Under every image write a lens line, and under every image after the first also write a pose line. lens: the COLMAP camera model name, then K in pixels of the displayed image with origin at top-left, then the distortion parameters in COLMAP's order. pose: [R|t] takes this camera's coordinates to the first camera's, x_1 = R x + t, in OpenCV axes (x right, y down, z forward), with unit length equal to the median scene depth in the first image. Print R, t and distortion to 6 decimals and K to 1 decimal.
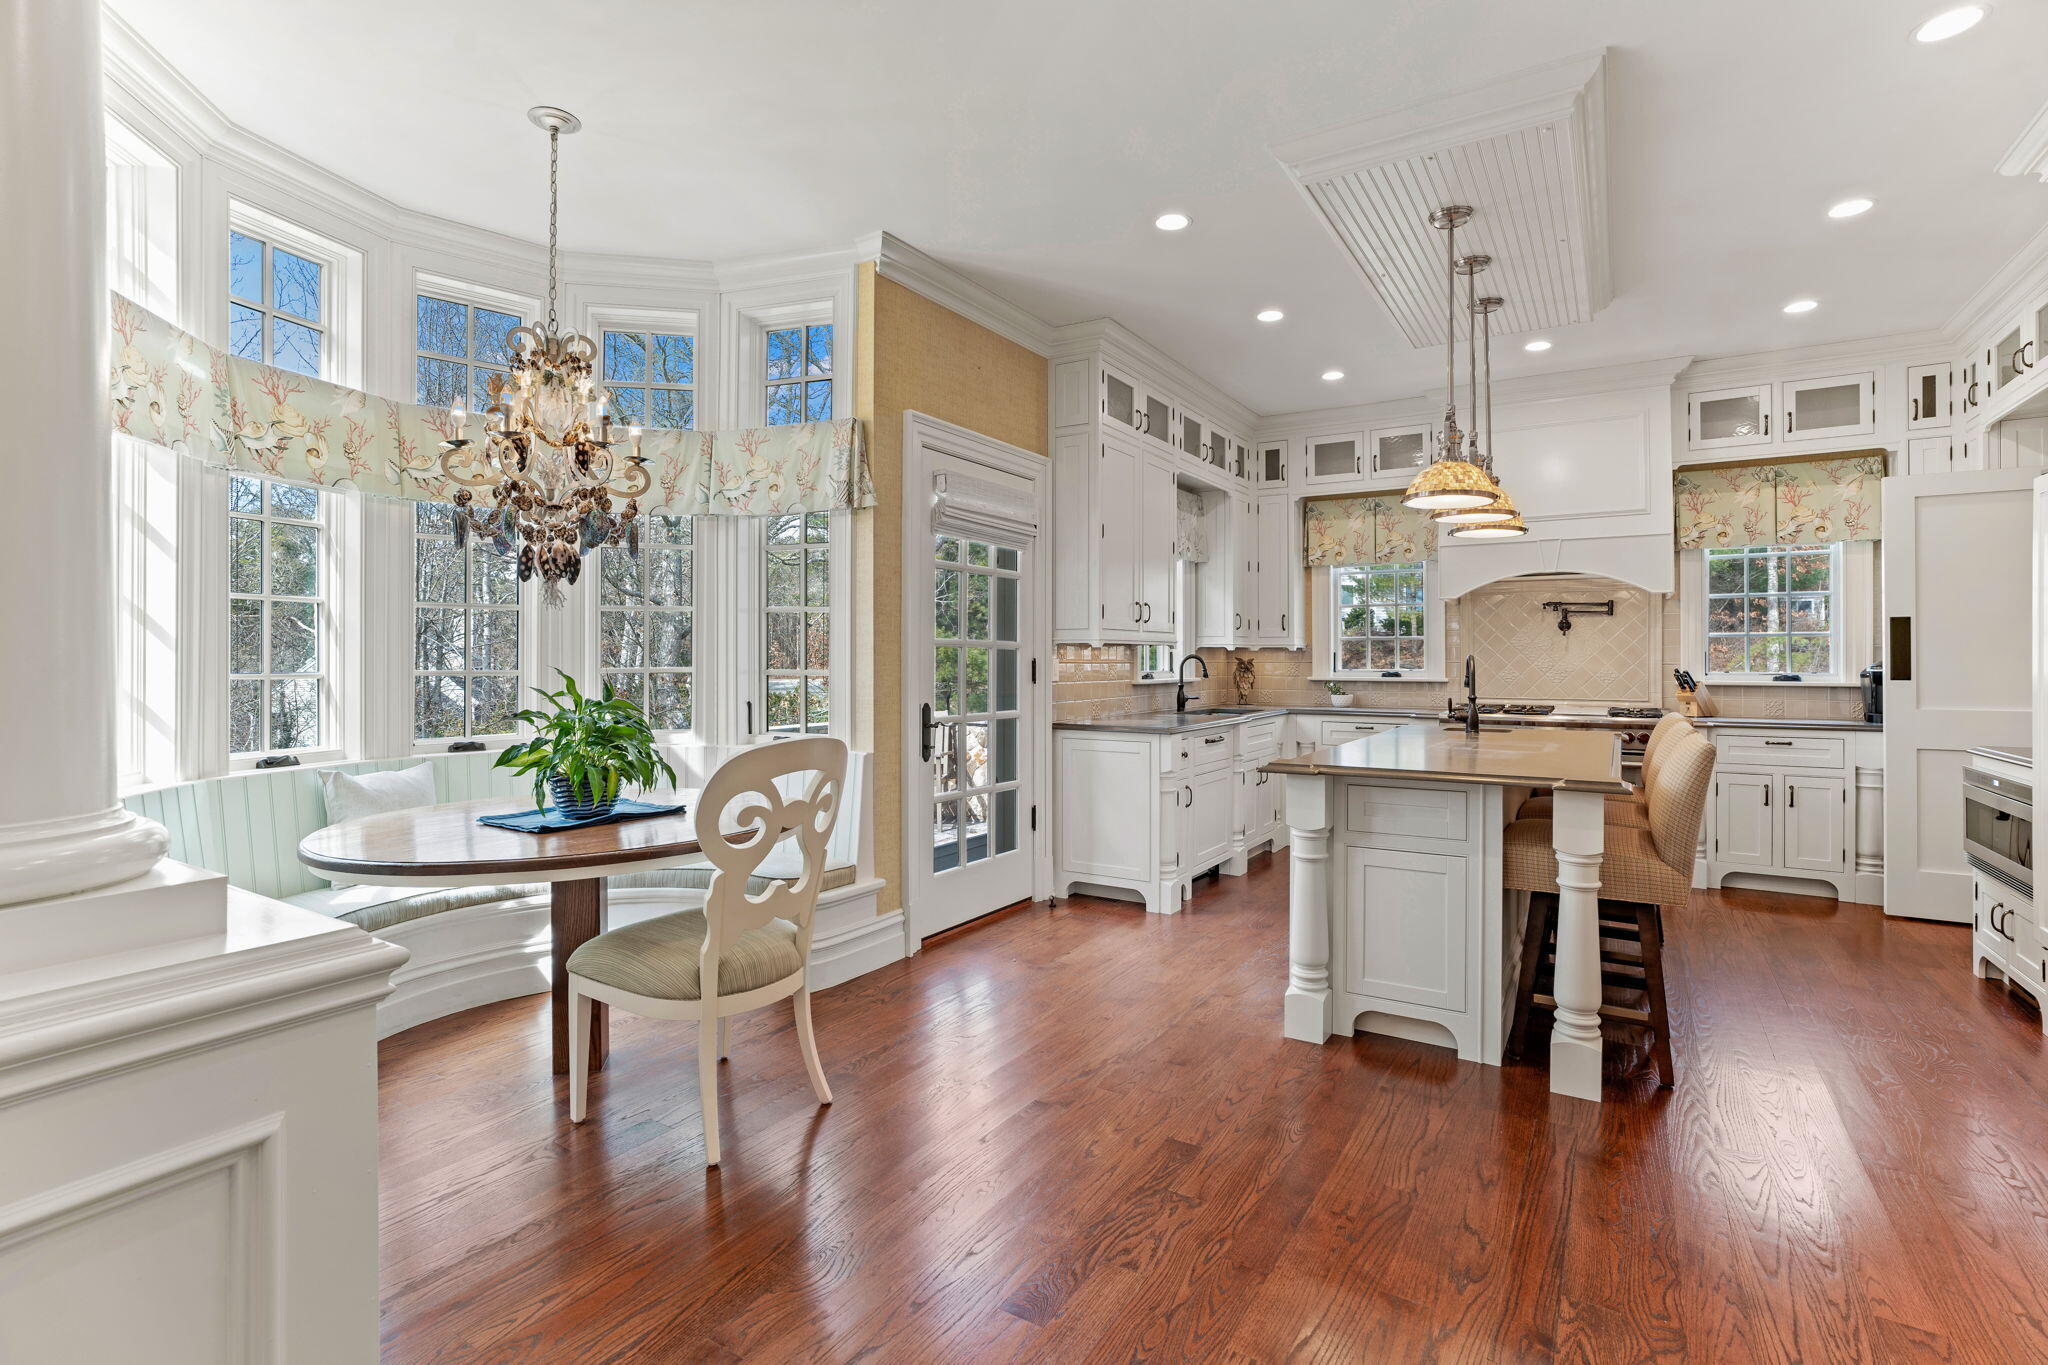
lens RADIAL K [[956.1, 0, 1068.9], [0, 956.1, 653.8], [0, 0, 1]] dist [0.000448, 0.000699]
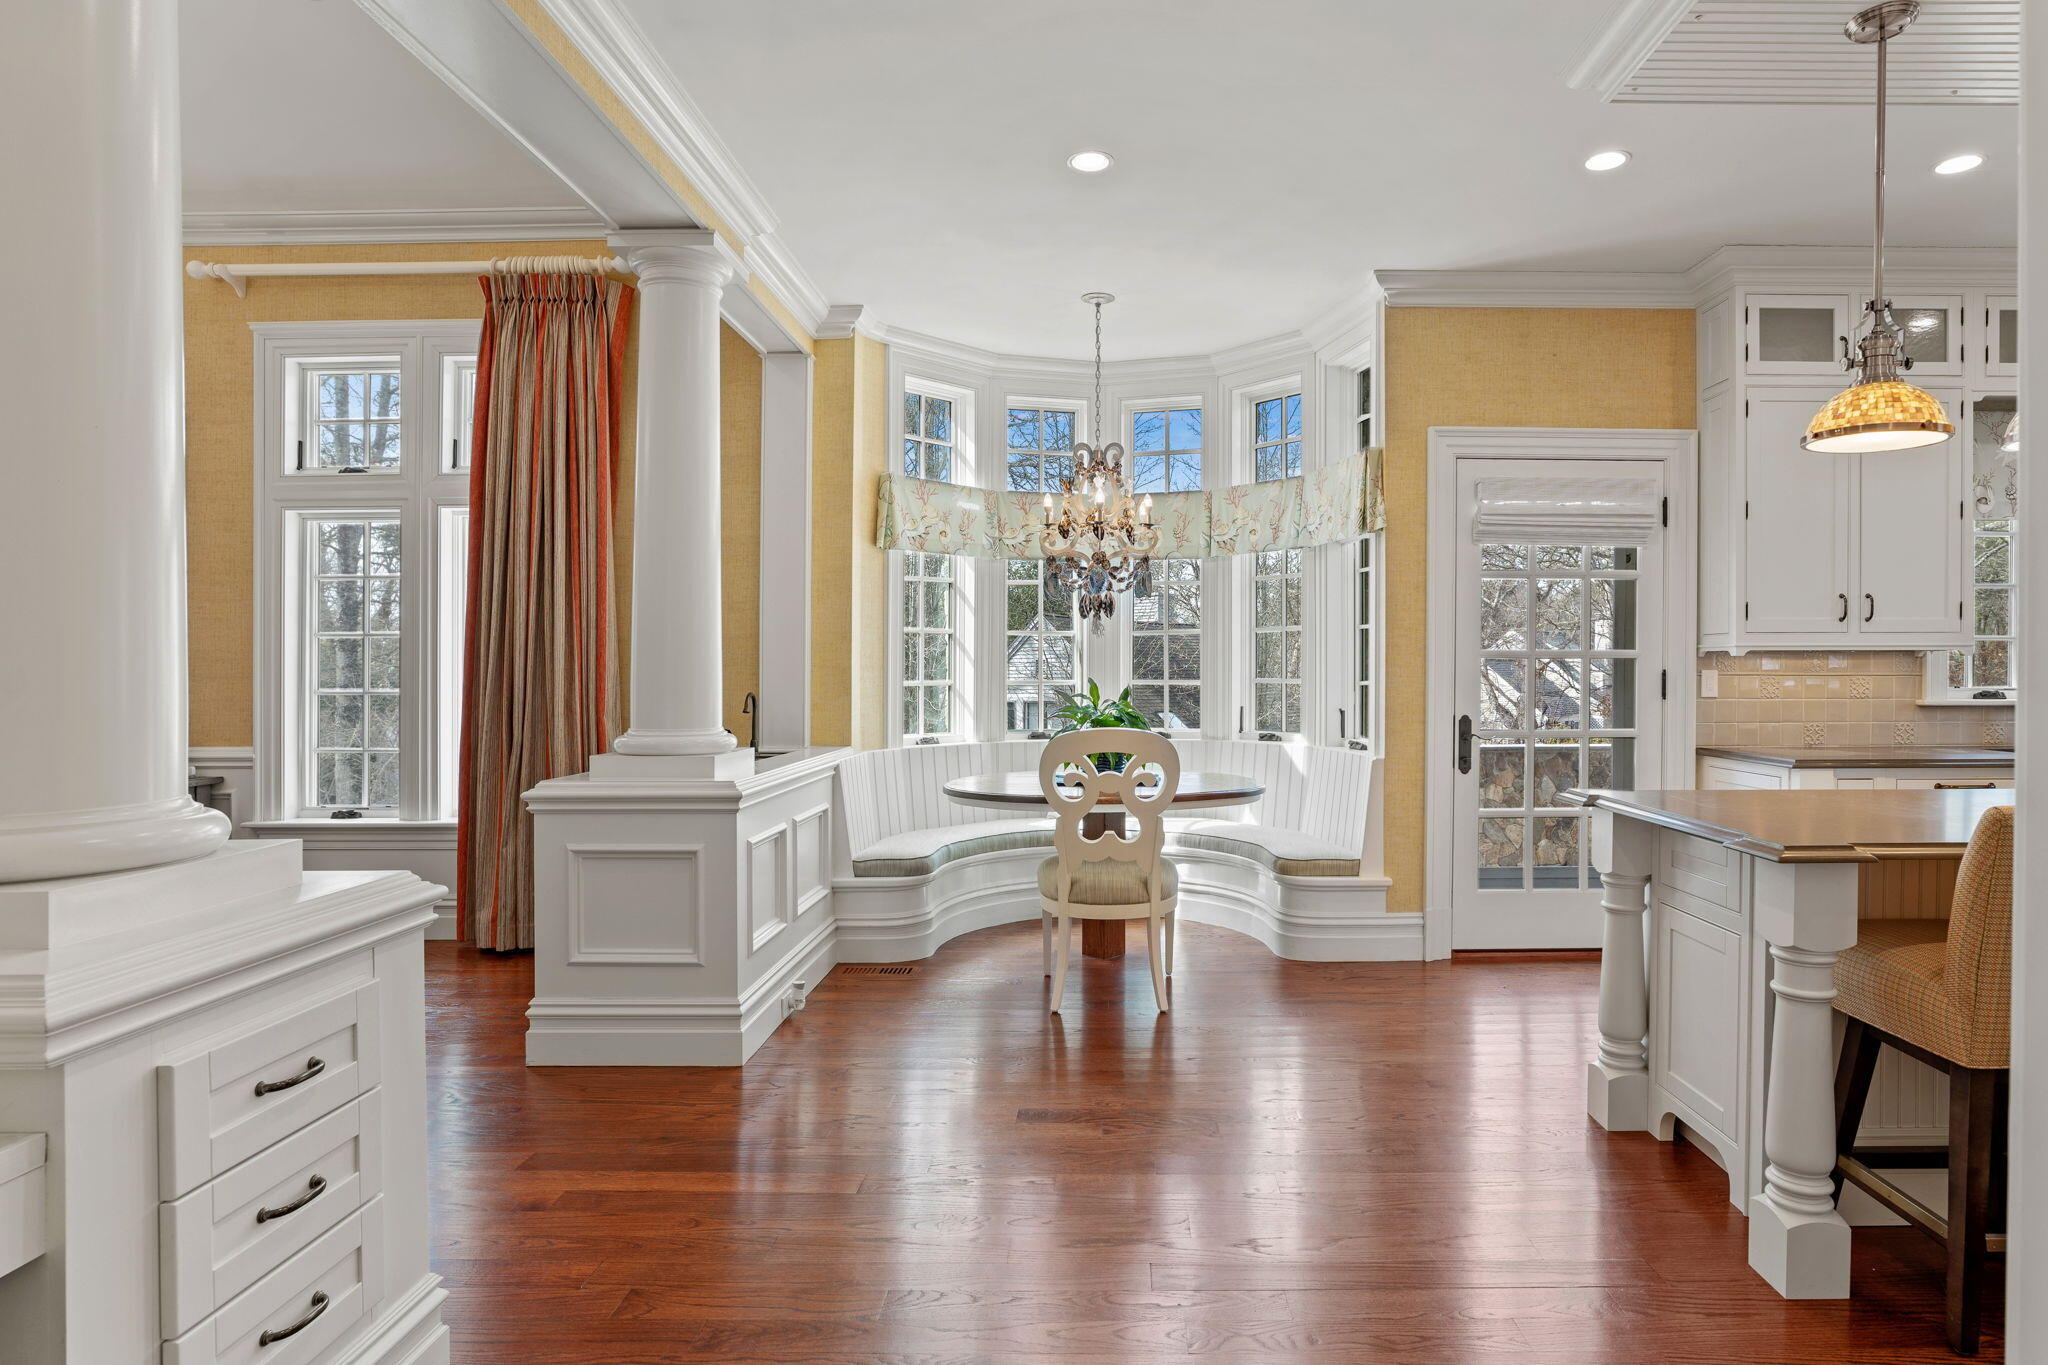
lens RADIAL K [[998.7, 0, 1080.1], [0, 998.7, 672.9], [0, 0, 1]] dist [-0.001110, 0.000113]
pose [[0.567462, 0.000510, -0.823399, 0.405902], [0.003938, 0.999987, 0.003333, 0.002539], [0.823390, -0.005134, 0.567453, 0.069367]]
